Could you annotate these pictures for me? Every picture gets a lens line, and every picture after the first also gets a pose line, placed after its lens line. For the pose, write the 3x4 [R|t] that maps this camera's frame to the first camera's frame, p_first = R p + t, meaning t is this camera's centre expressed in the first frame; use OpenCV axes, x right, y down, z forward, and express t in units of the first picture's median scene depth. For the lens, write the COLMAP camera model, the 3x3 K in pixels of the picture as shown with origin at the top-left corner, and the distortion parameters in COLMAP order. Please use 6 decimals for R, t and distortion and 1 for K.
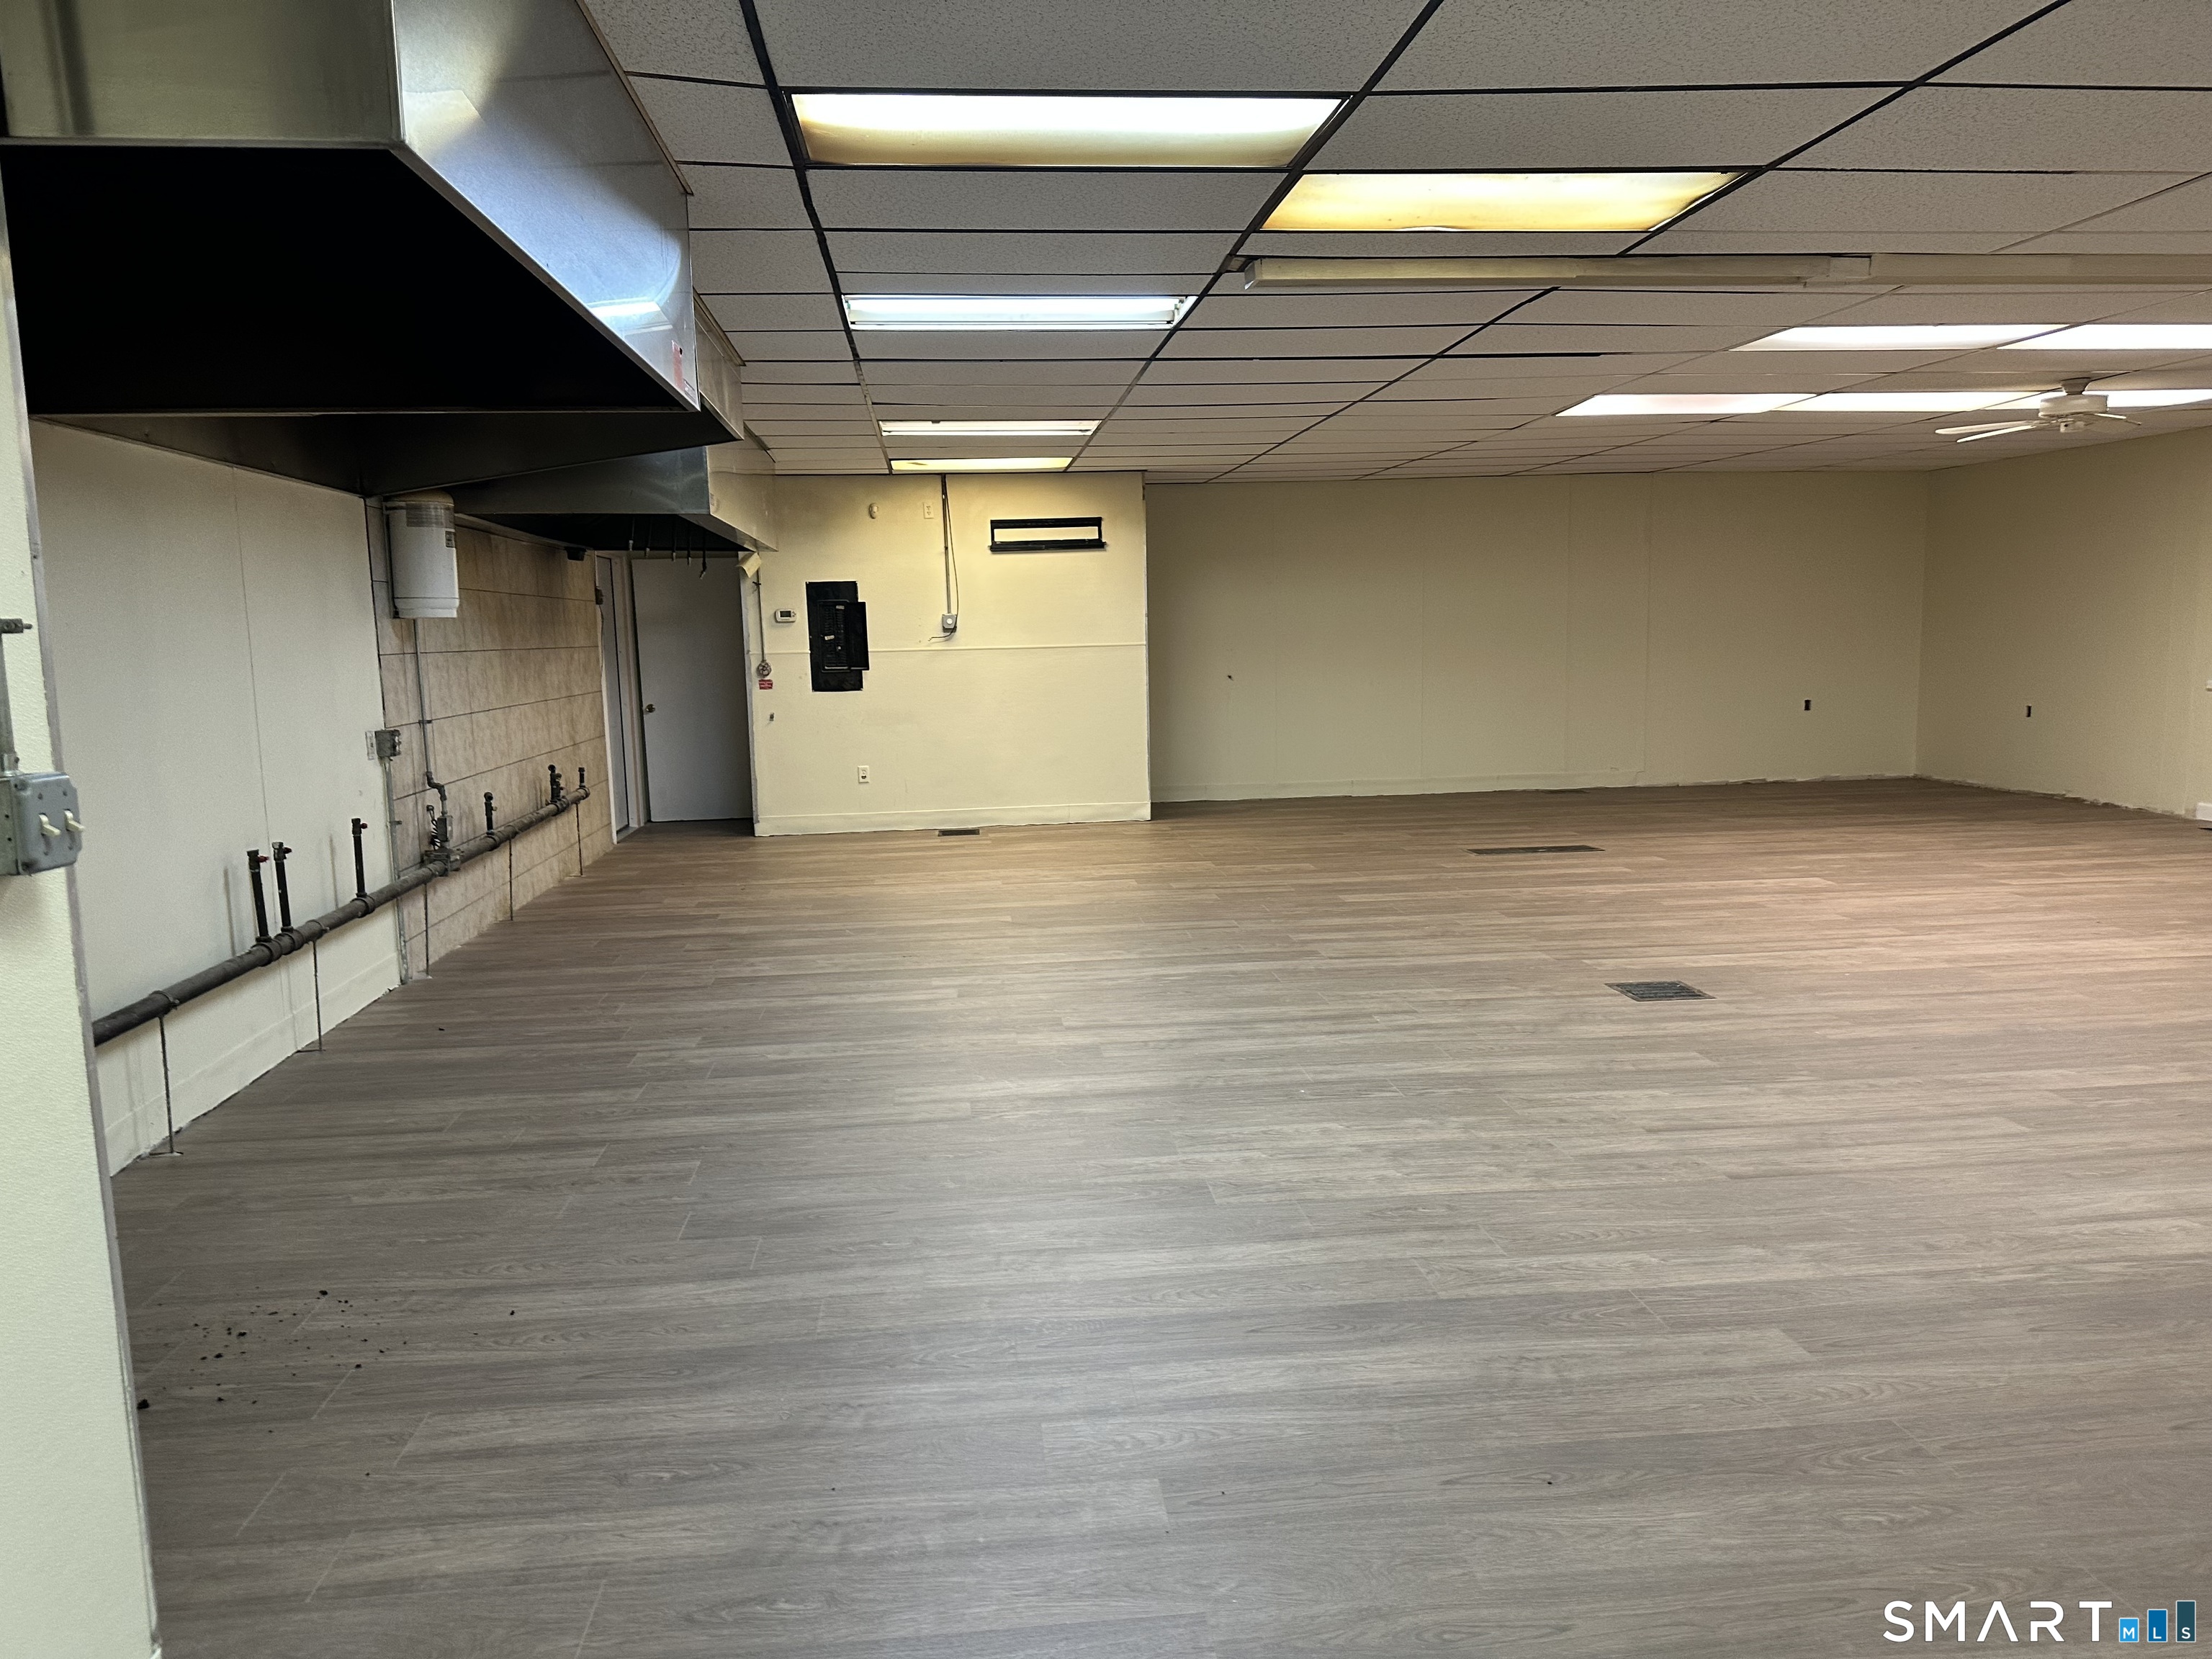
lens RADIAL K [[1532.7, 0, 1094.6], [0, 1532.7, 830.4], [0, 0, 1]] dist [0.065410, -0.119420]
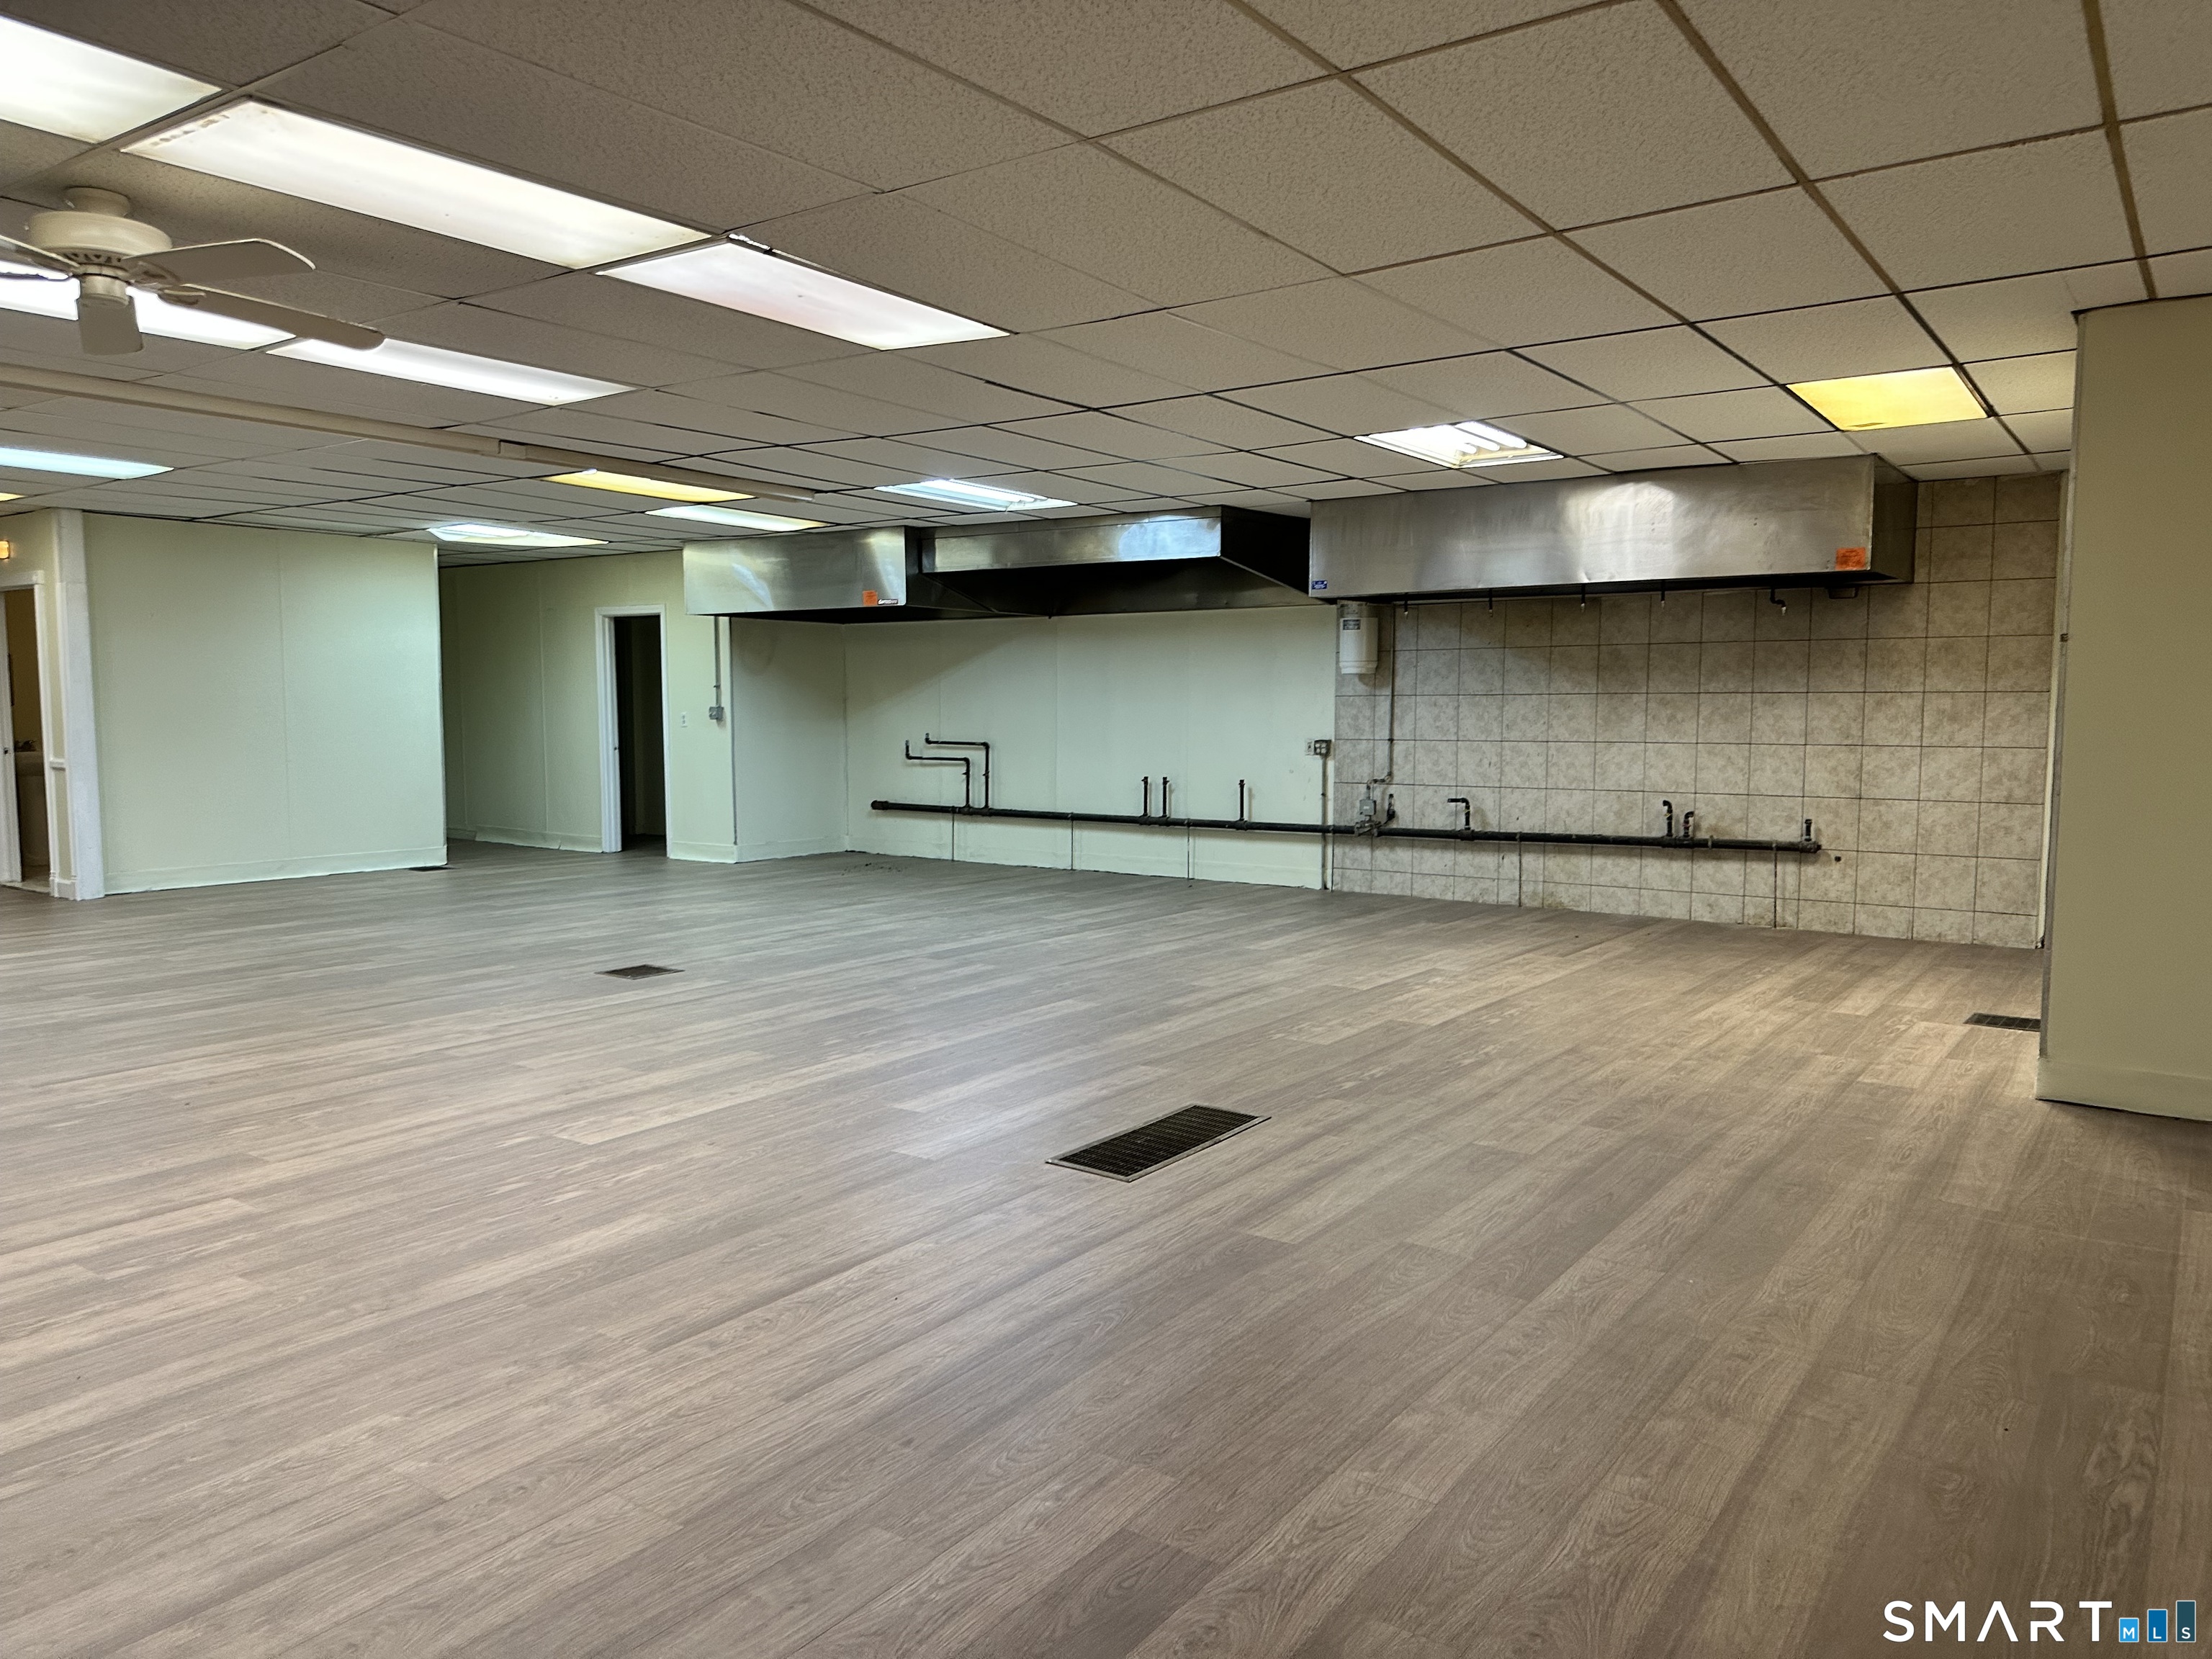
lens RADIAL K [[1573.0, 0, 1114.0], [0, 1573.0, 839.8], [0, 0, 1]] dist [0.257393, -0.361684]
pose [[-0.652656, 0.085226, -0.752846, 1.522099], [-0.090253, 0.977833, 0.188938, -0.399192], [0.752260, 0.191258, -0.630496, 2.928909]]
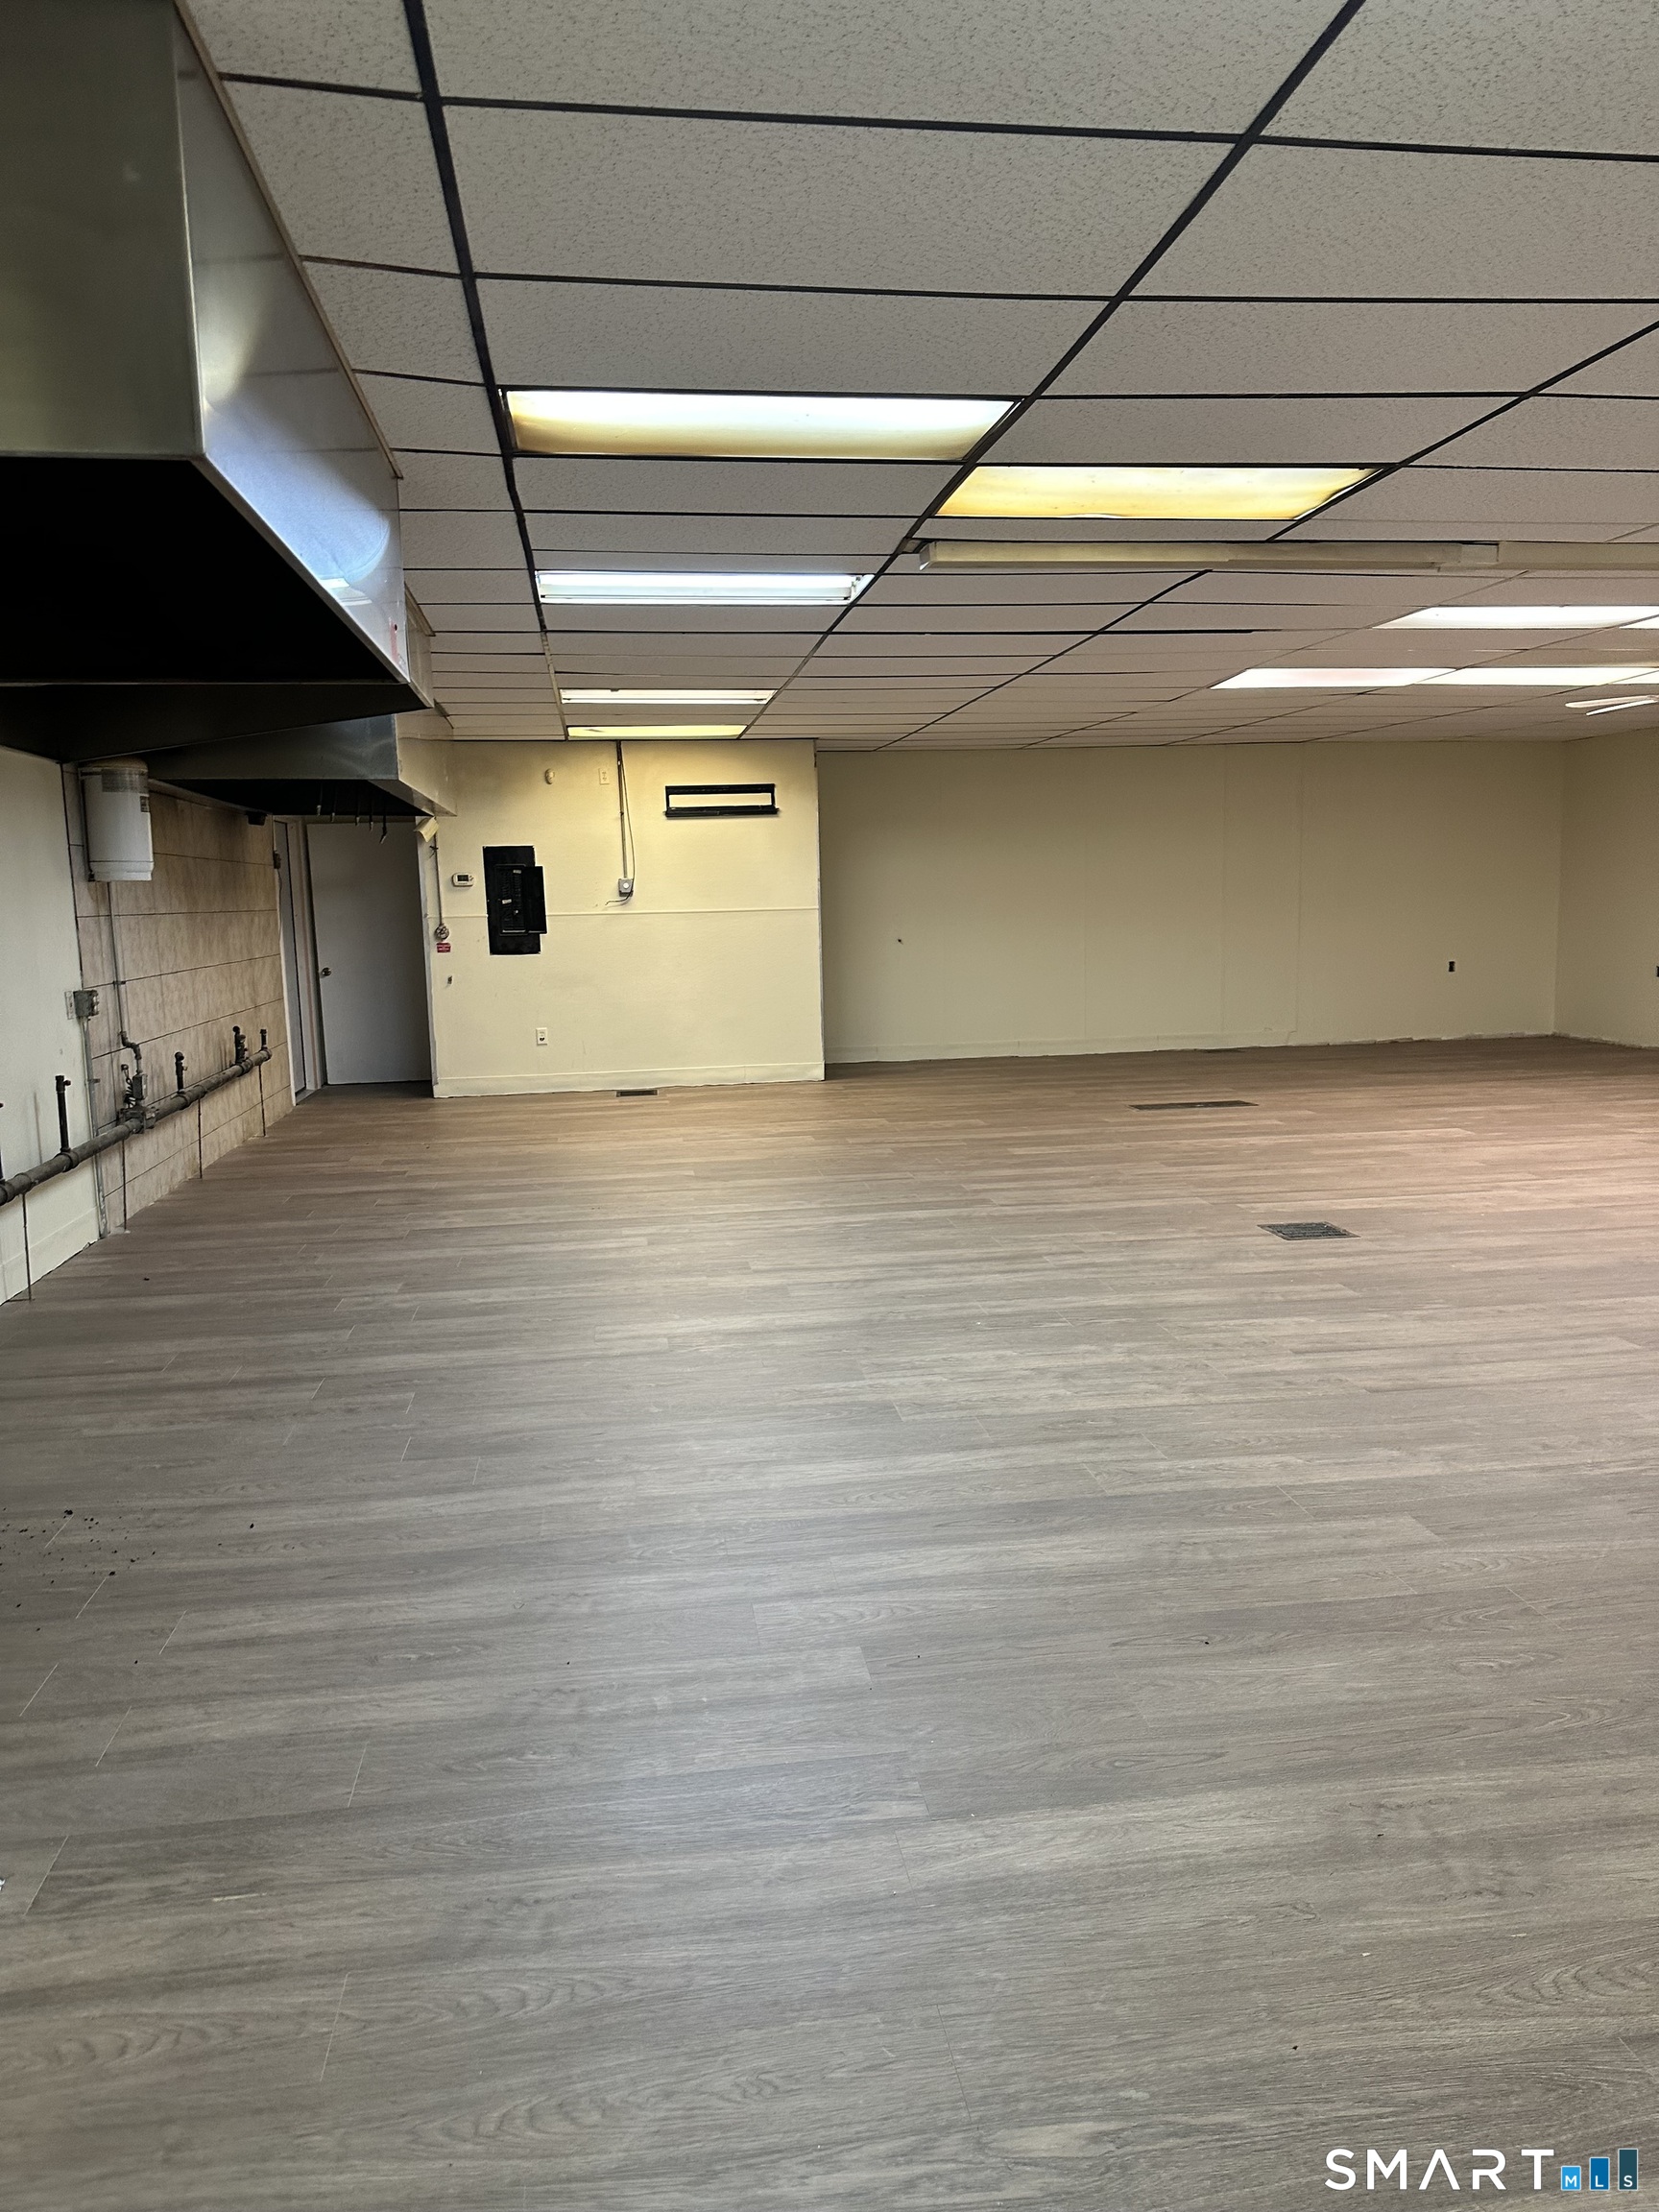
lens RADIAL K [[1532.7, 0, 829.5], [0, 1532.7, 1106.0], [0, 0, 1]] dist [0.065410, -0.119420]
pose [[0.998947, -0.006371, 0.045438, -0.017680], [0.006106, 0.999964, 0.005966, 0.012848], [-0.045475, -0.005683, 0.998949, -0.068002]]
